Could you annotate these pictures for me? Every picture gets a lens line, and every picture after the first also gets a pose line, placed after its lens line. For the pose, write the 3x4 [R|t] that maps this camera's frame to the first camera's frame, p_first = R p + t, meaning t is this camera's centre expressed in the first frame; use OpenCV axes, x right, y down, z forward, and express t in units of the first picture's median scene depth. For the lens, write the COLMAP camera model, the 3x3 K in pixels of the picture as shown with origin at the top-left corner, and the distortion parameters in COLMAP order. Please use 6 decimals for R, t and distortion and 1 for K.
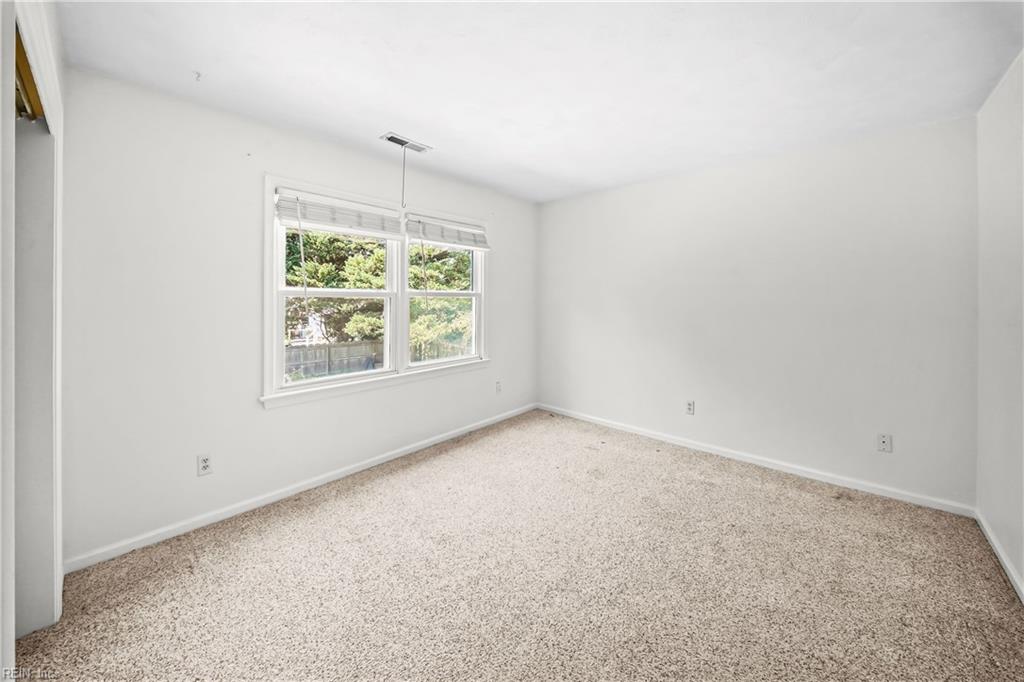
lens RADIAL K [[371.4, 0, 510.9], [0, 371.4, 297.1], [0, 0, 1]] dist [0.000592, -0.004066]
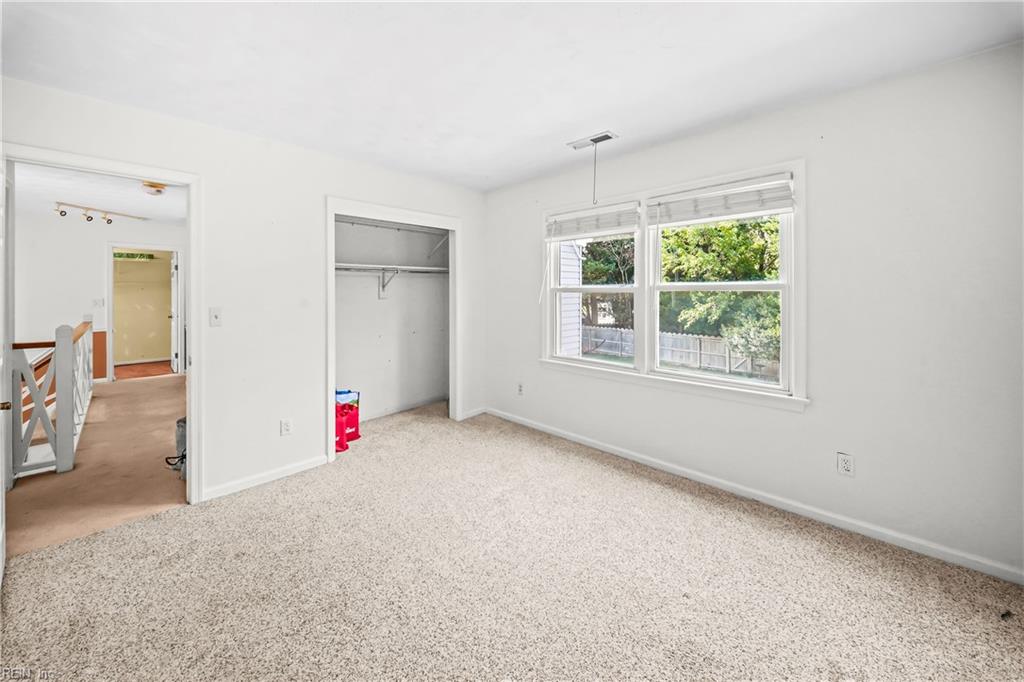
lens RADIAL K [[371.4, 0, 510.9], [0, 371.4, 297.1], [0, 0, 1]] dist [0.000592, -0.004066]
pose [[-0.029563, 0.007872, -0.999532, 0.689563], [0.007905, 0.999940, 0.007642, 0.002498], [0.999532, -0.007676, -0.029624, 0.756114]]
